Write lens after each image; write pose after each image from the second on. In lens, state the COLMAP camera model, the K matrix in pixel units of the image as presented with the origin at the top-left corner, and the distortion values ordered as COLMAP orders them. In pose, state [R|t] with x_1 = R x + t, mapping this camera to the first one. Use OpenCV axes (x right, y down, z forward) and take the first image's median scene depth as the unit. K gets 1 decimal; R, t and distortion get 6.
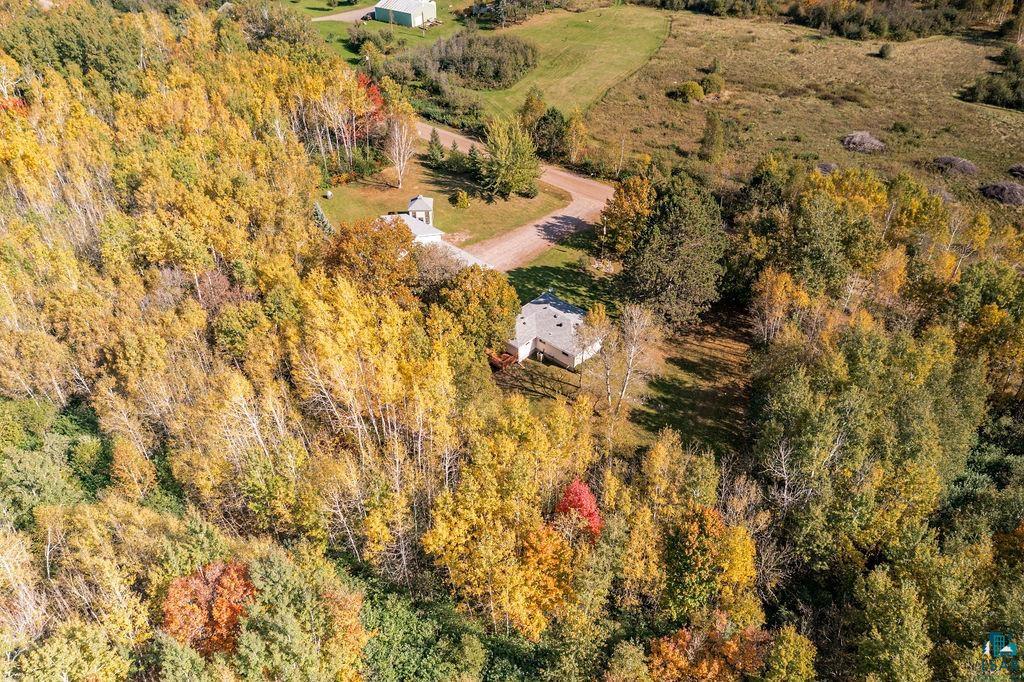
lens RADIAL K [[799.9, 0, 511.7], [0, 799.9, 341.2], [0, 0, 1]] dist [-0.001759, 0.001092]
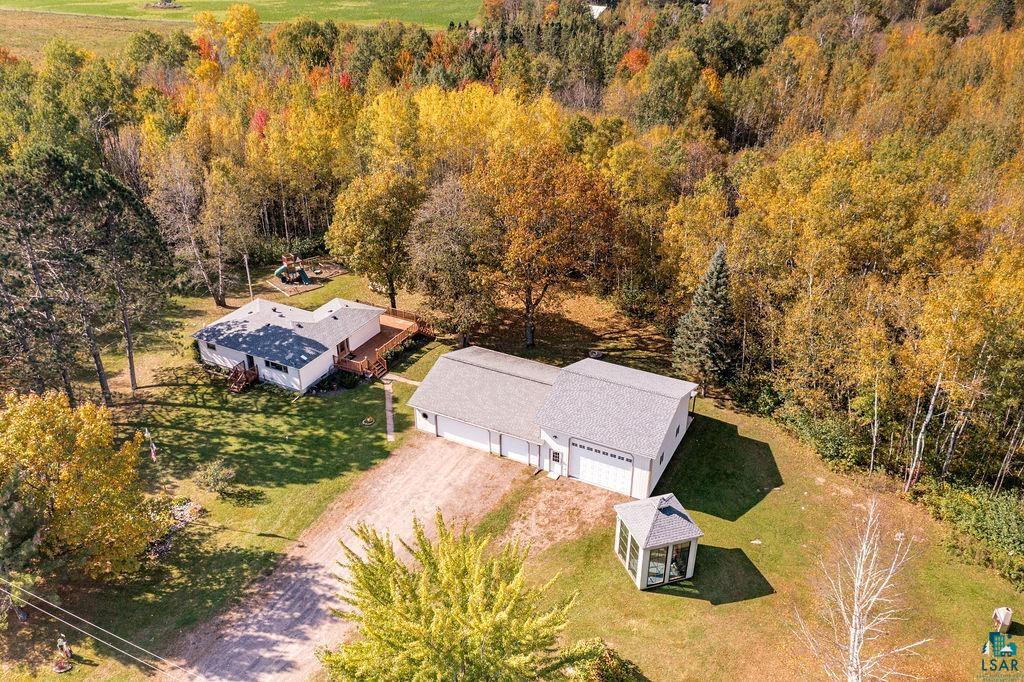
lens RADIAL K [[799.9, 0, 515.7], [0, 799.9, 344.1], [0, 0, 1]] dist [-0.001759, 0.001092]
pose [[-0.962442, 0.127609, -0.239628, 0.028899], [-0.168560, 0.411045, 0.895896, -0.577128], [0.212822, 0.902640, -0.374097, 1.167941]]
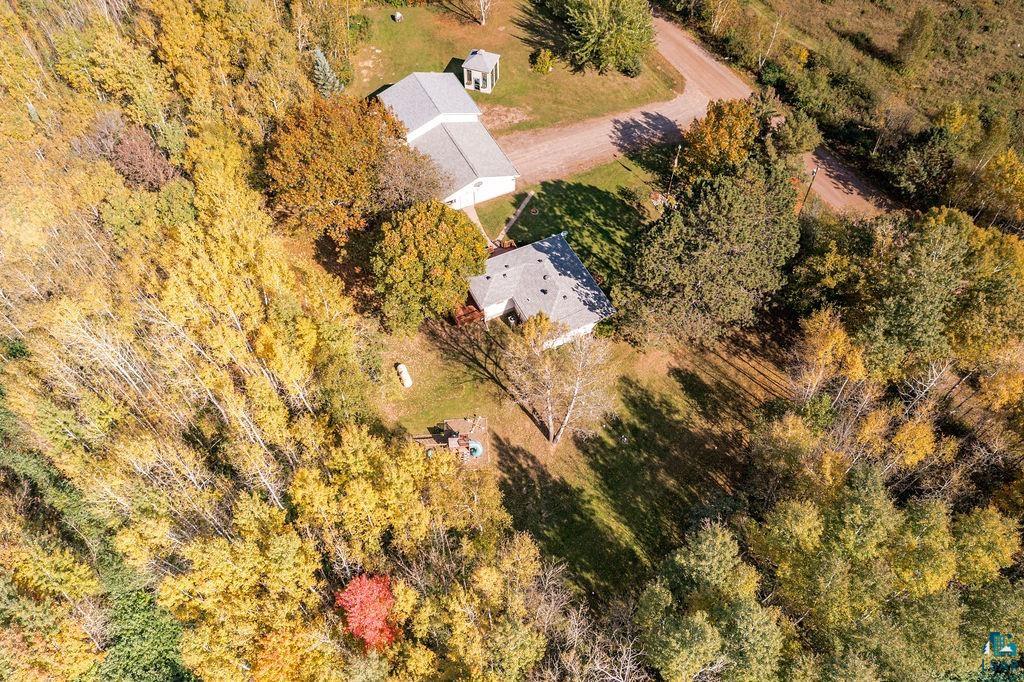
lens RADIAL K [[799.9, 0, 515.9], [0, 799.9, 340.6], [0, 0, 1]] dist [-0.001759, 0.001092]
pose [[0.931694, 0.293247, -0.214366, 0.189758], [-0.221039, 0.926001, 0.306047, -0.183431], [0.288250, -0.237759, 0.927568, 0.230498]]
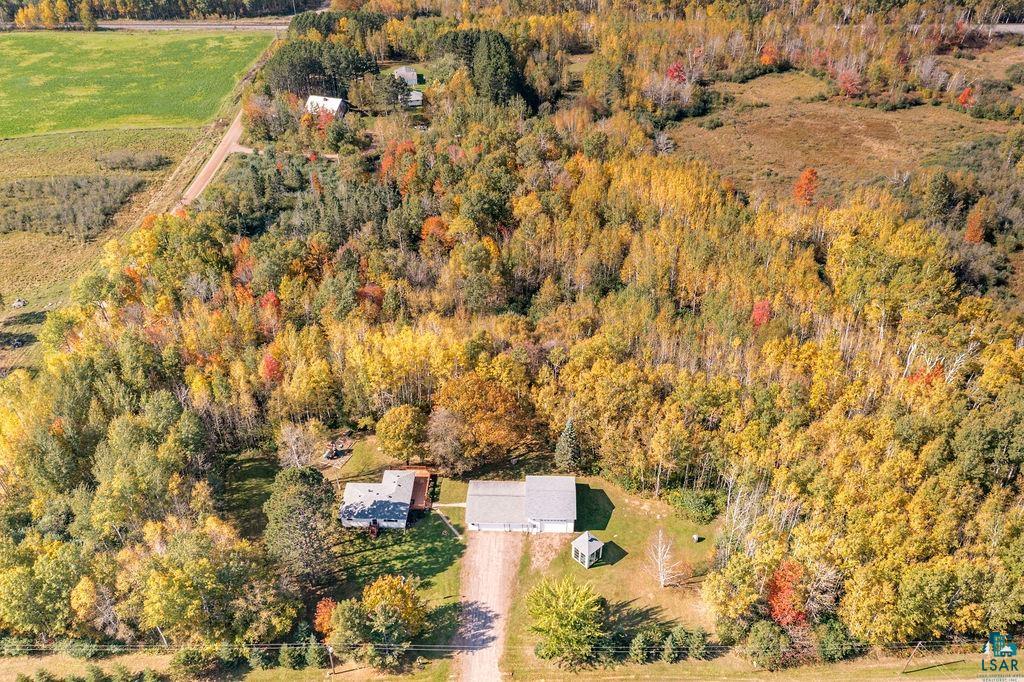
lens RADIAL K [[799.9, 0, 508.9], [0, 799.9, 338.8], [0, 0, 1]] dist [-0.001759, 0.001092]
pose [[-0.760789, 0.376900, -0.528343, 0.451321], [-0.389658, 0.385760, 0.836275, -1.212135], [0.519006, 0.842102, -0.146620, 0.975623]]
